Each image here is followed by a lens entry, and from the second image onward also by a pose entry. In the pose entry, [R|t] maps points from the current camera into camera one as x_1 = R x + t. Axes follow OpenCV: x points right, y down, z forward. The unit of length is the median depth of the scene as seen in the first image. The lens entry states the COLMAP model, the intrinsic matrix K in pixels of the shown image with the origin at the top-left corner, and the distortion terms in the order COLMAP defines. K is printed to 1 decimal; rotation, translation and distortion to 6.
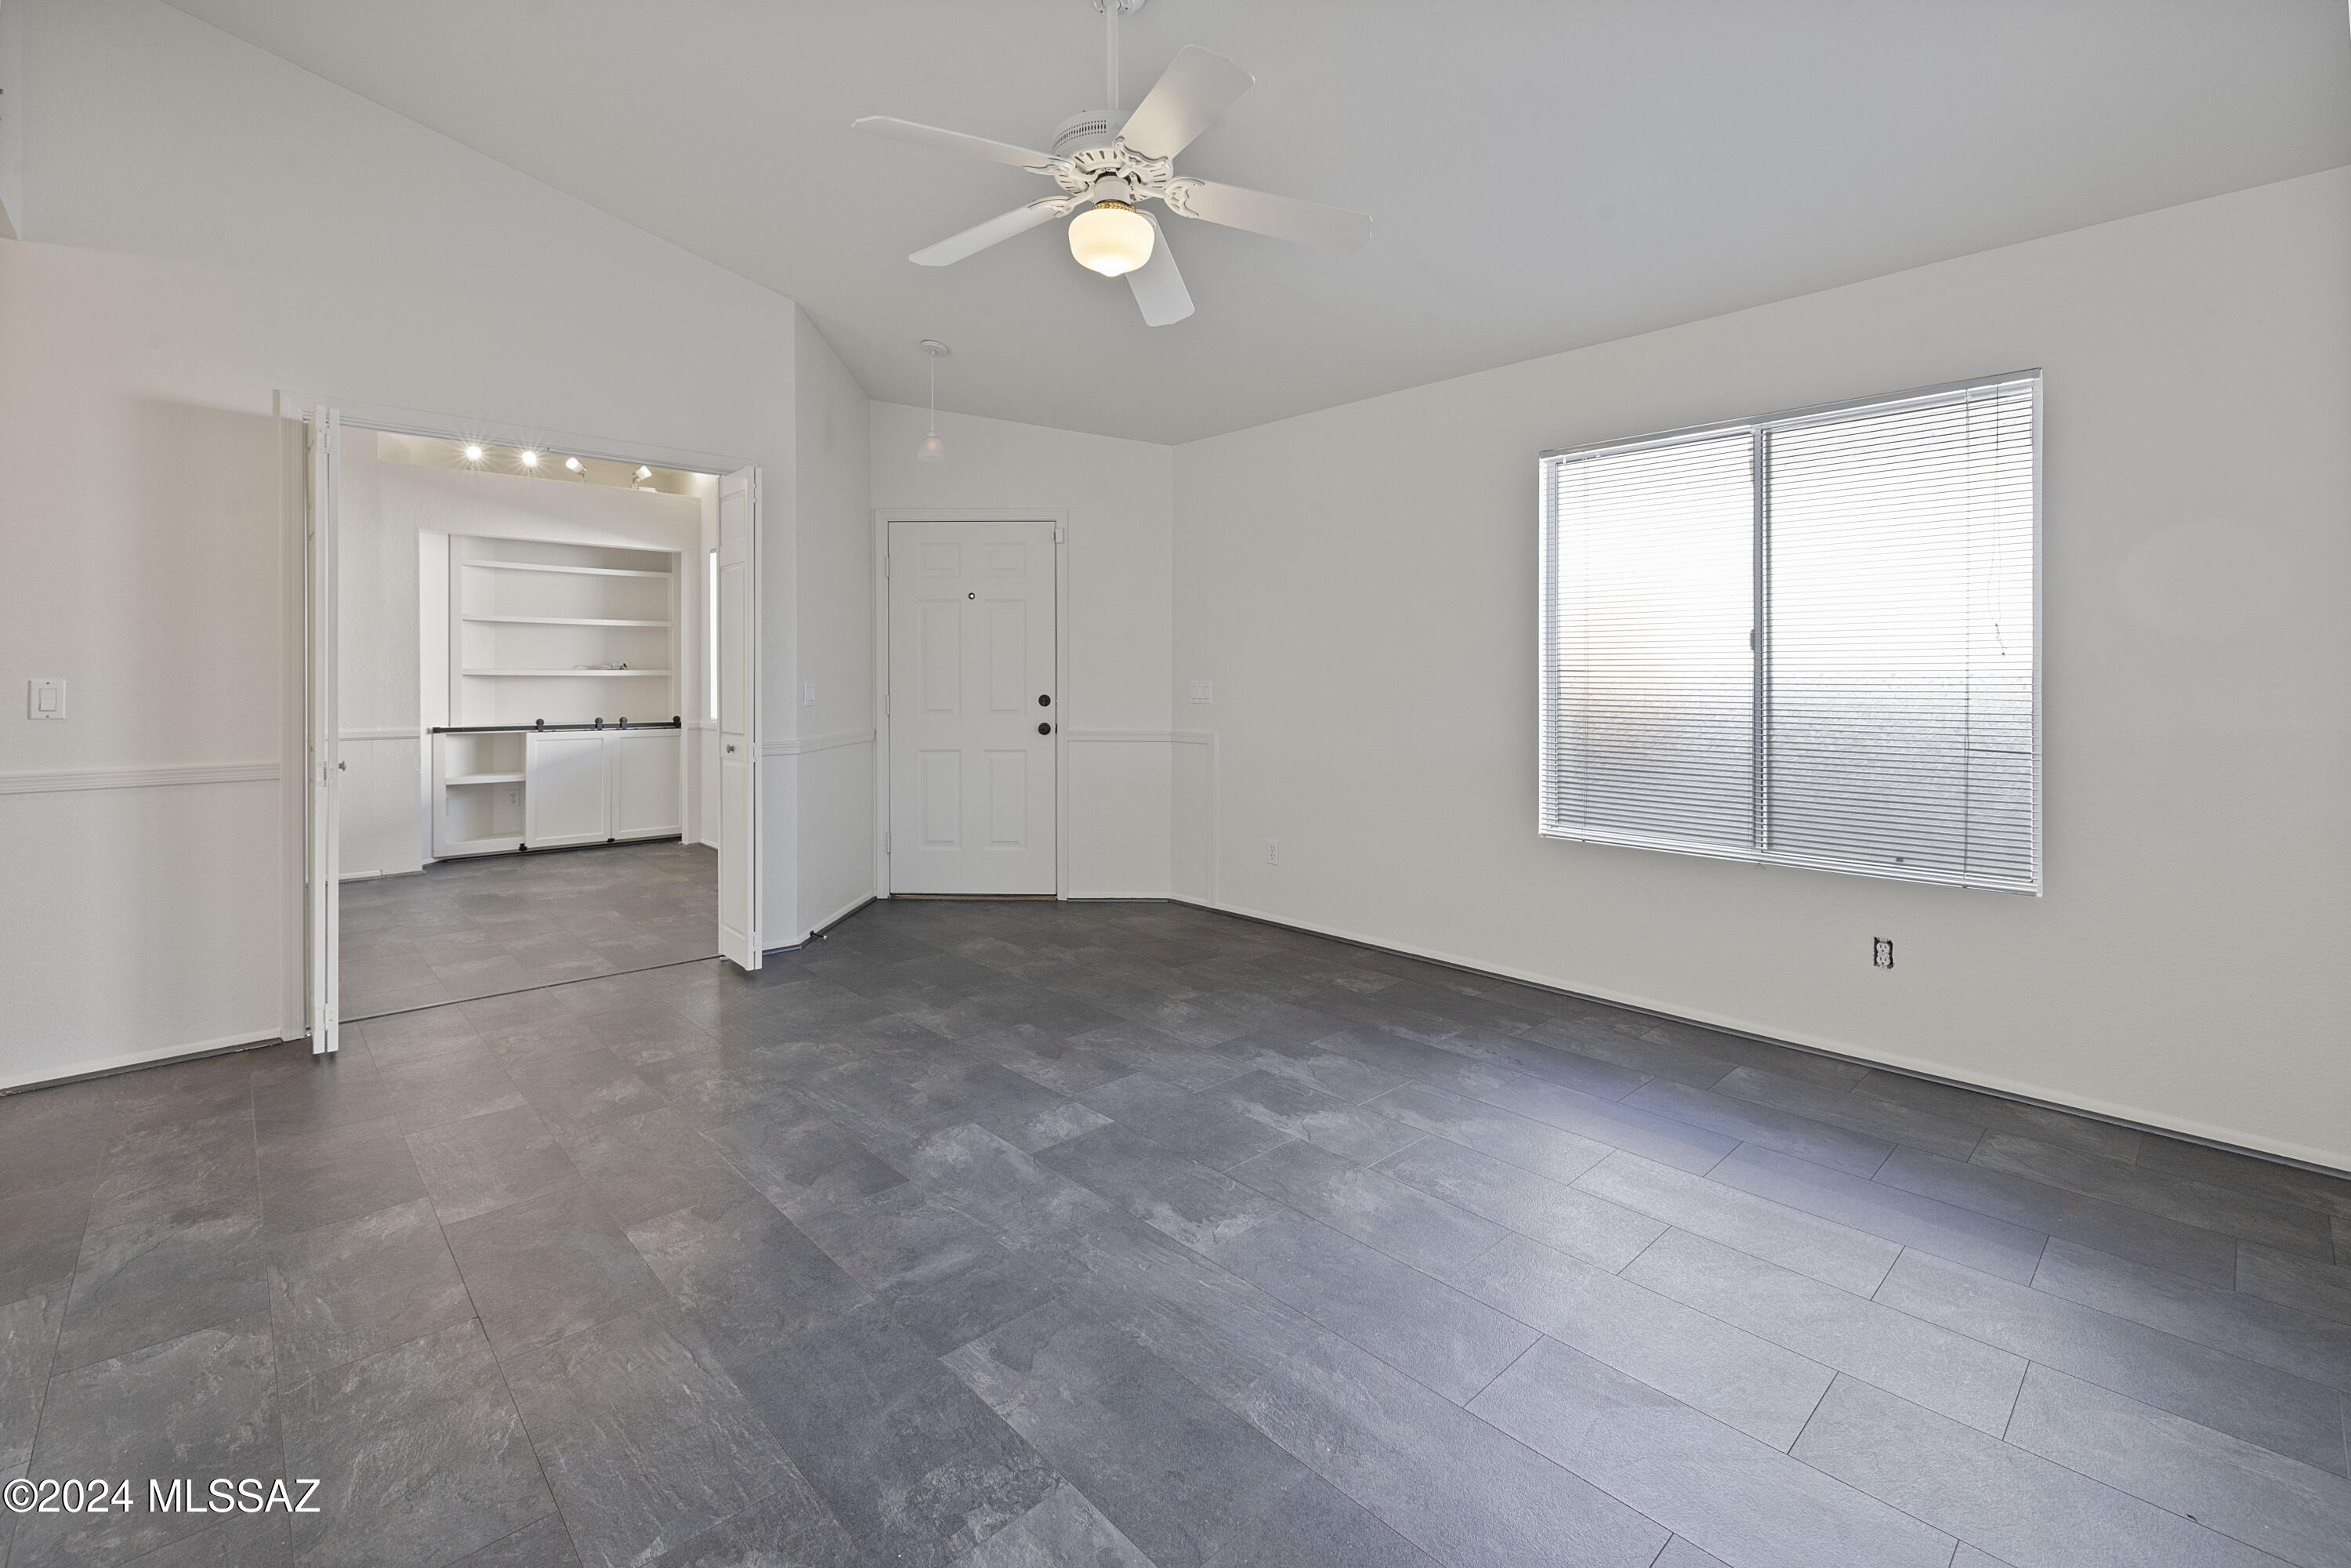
lens RADIAL K [[999.4, 0, 1165.3], [0, 999.4, 686.7], [0, 0, 1]] dist [-0.001891, -0.000999]
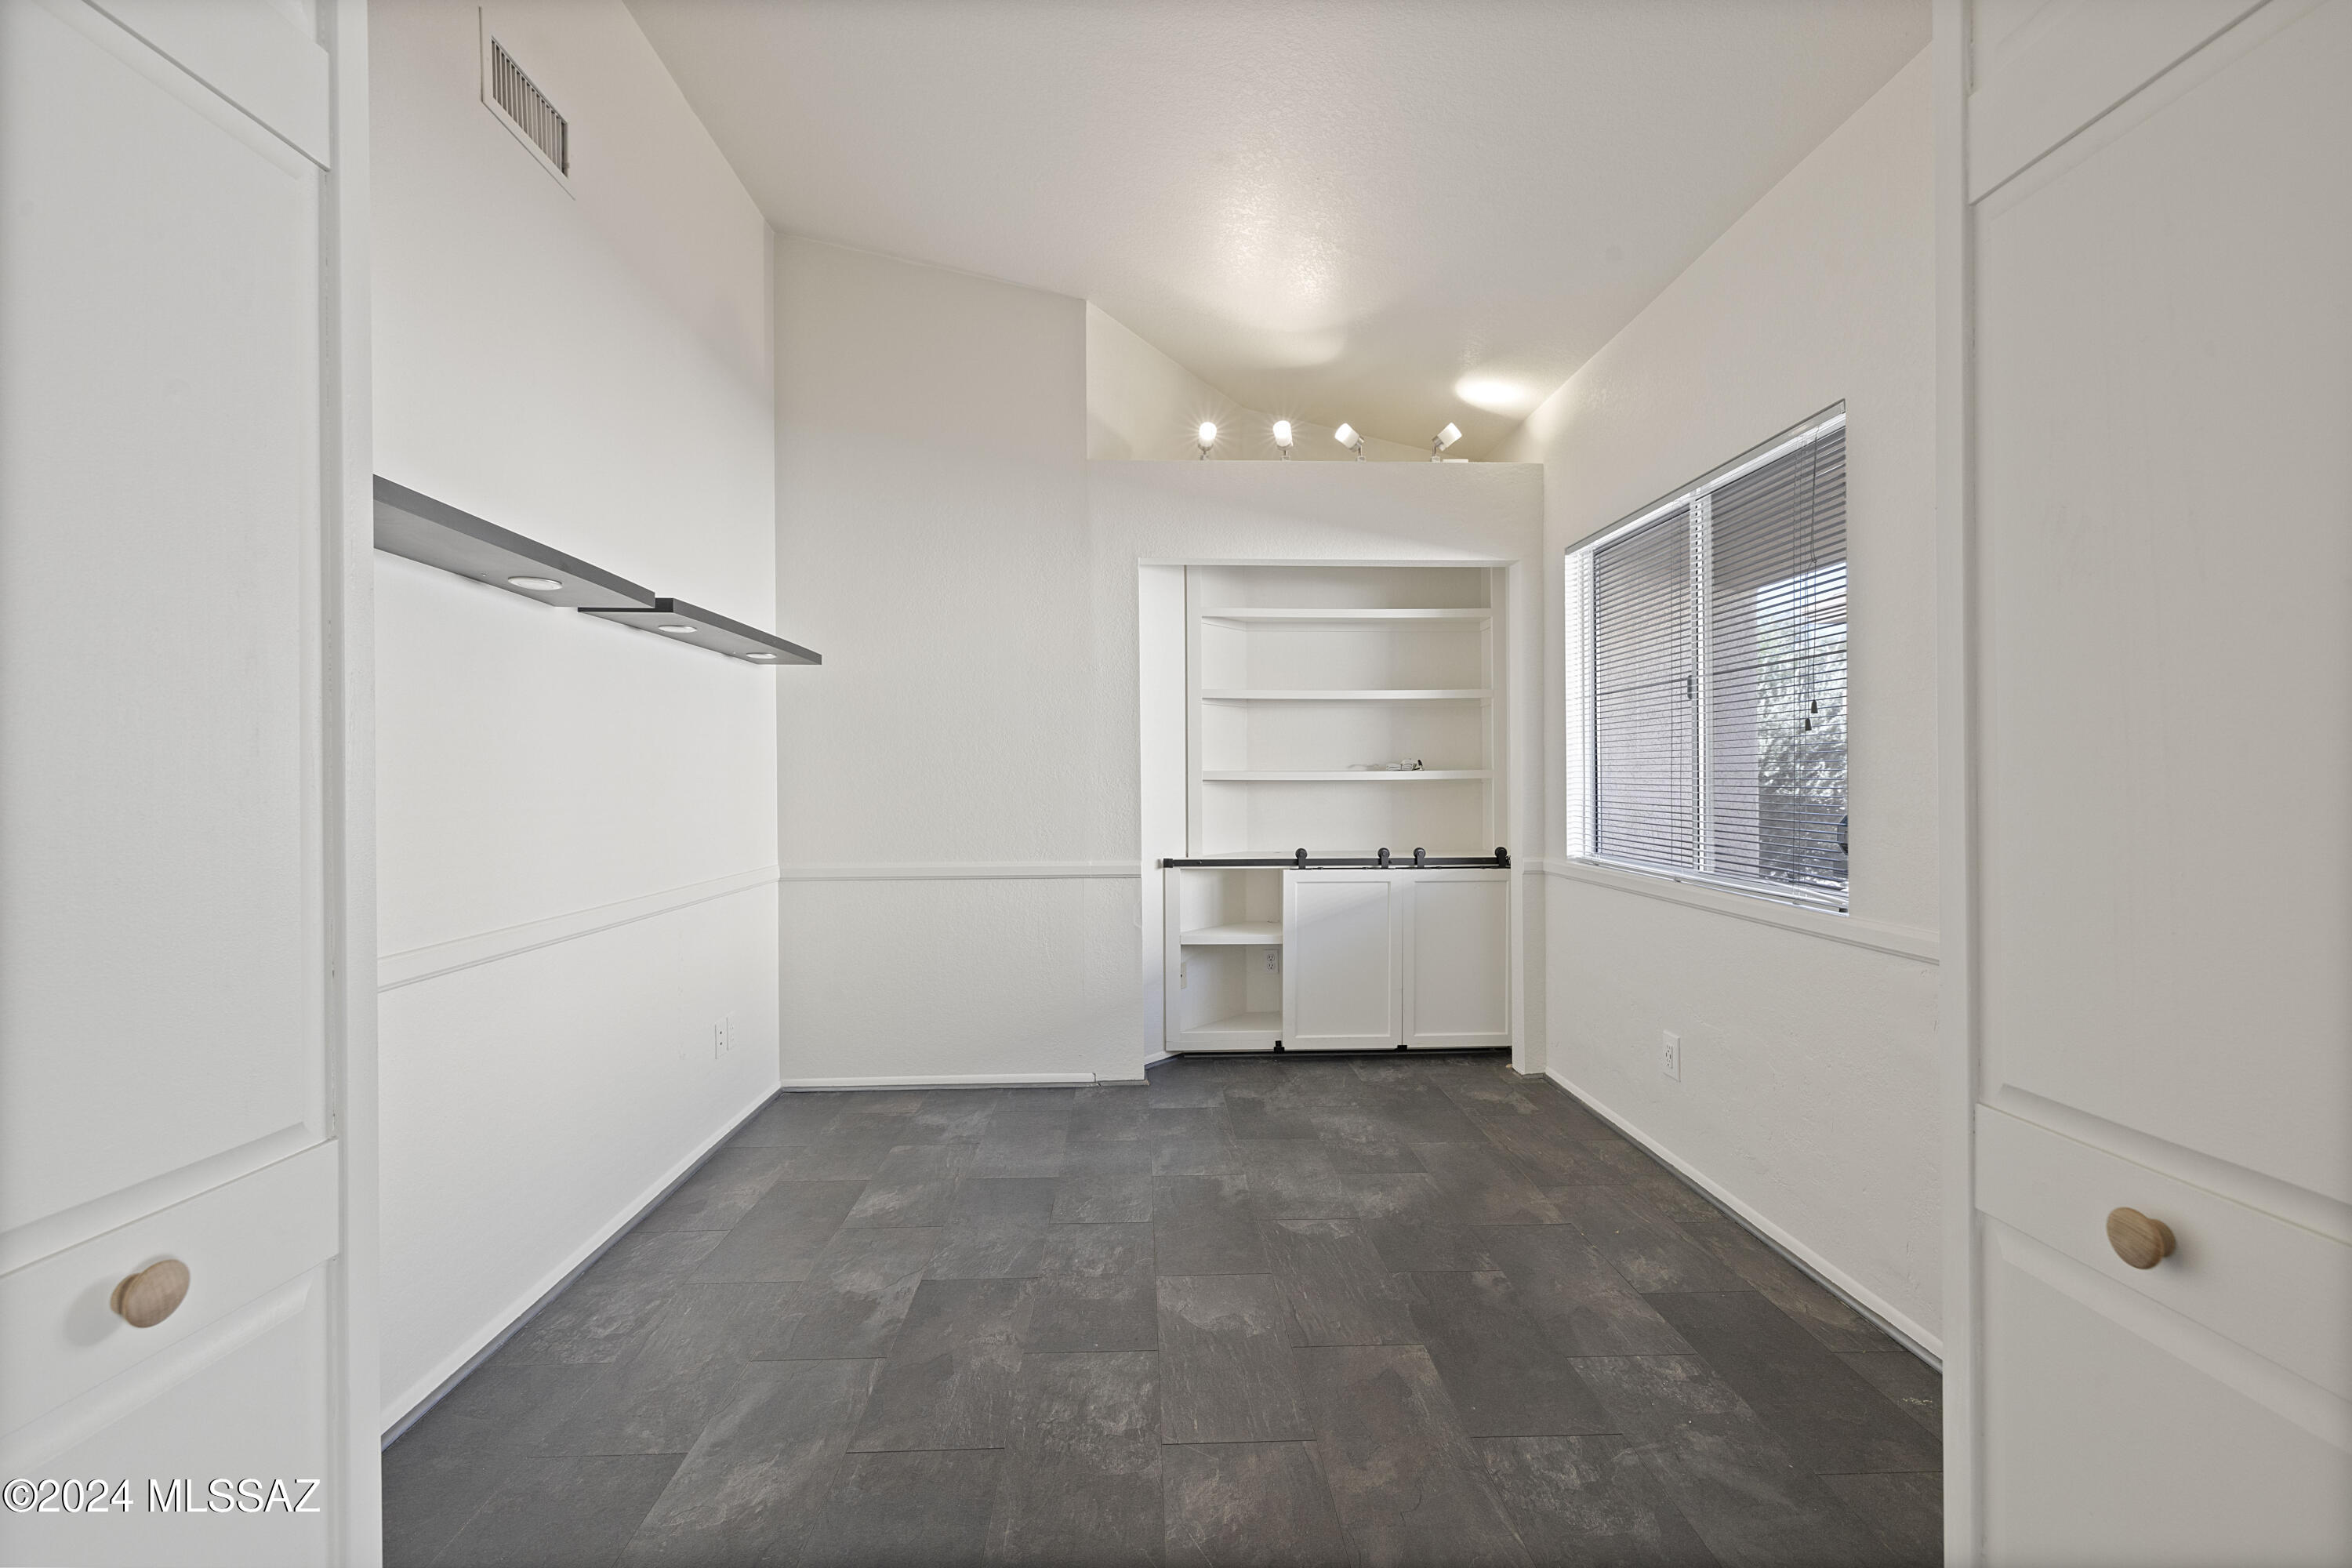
lens RADIAL K [[999.9, 0, 1187.2], [0, 999.9, 787.2], [0, 0, 1]] dist [-0.001891, -0.000999]
pose [[0.753915, -0.004286, -0.656958, -0.259801], [0.002892, 0.999991, -0.003206, -0.004938], [0.656965, 0.000517, 0.753921, 0.467587]]
